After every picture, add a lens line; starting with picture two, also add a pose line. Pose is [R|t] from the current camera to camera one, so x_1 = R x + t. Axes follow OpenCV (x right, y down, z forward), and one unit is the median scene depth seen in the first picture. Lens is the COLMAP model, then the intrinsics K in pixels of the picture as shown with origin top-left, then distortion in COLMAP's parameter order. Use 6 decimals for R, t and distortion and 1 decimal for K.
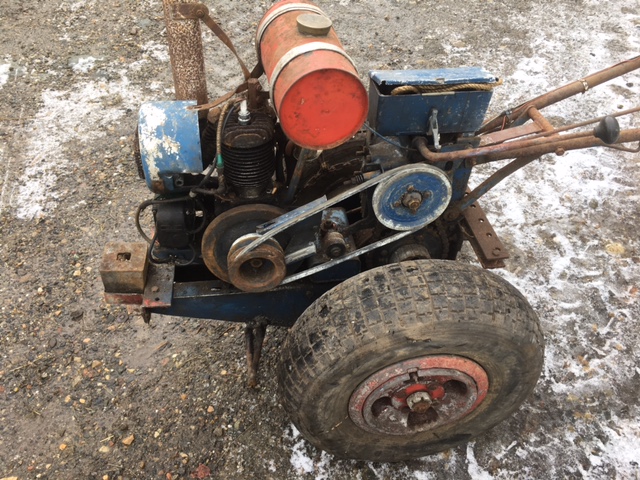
lens RADIAL K [[546.2, 0, 317.6], [0, 546.2, 238.7], [0, 0, 1]] dist [0.059798, -0.071481]
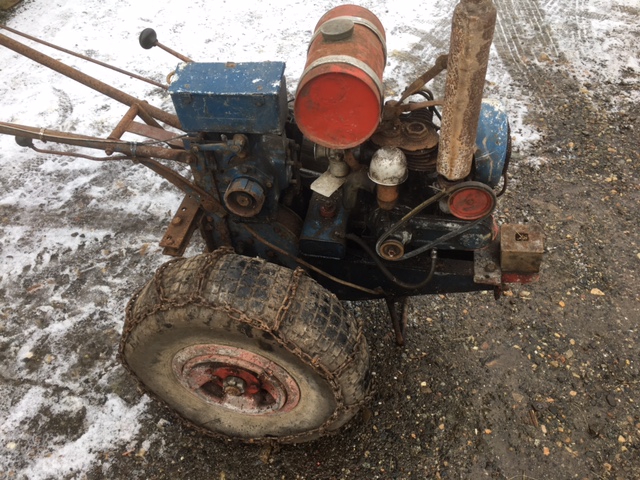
lens RADIAL K [[546.2, 0, 321.7], [0, 546.2, 239.0], [0, 0, 1]] dist [0.059798, -0.071481]
pose [[-0.946796, -0.207326, 0.246157, -0.189419], [0.240666, 0.051709, 0.969230, -0.822108], [-0.213675, 0.976904, 0.000938, 0.822246]]
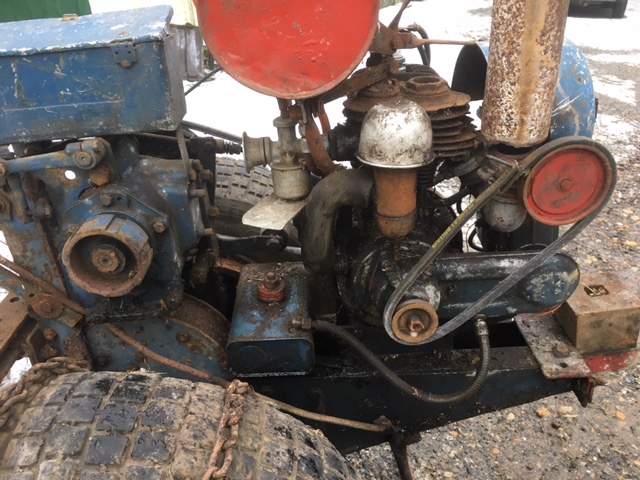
lens RADIAL K [[546.2, 0, 316.7], [0, 546.2, 240.1], [0, 0, 1]] dist [0.059798, -0.071481]
pose [[-0.992320, -0.019176, 0.122200, -0.081387], [0.108882, 0.333371, 0.936487, -0.473986], [-0.058696, 0.942601, -0.328723, 0.890754]]
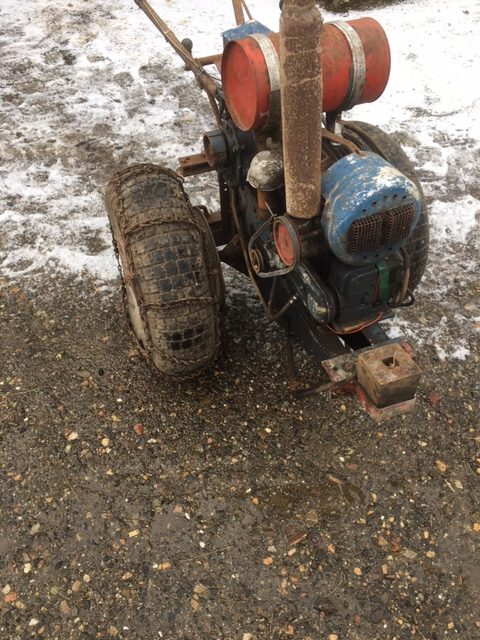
lens RADIAL K [[546.2, 0, 238.0], [0, 546.2, 318.5], [0, 0, 1]] dist [0.059798, -0.071481]
pose [[-0.220051, -0.715456, 0.663099, -0.632418], [0.674863, 0.379180, 0.633074, -0.548060], [-0.704370, 0.586810, 0.399396, 0.589934]]
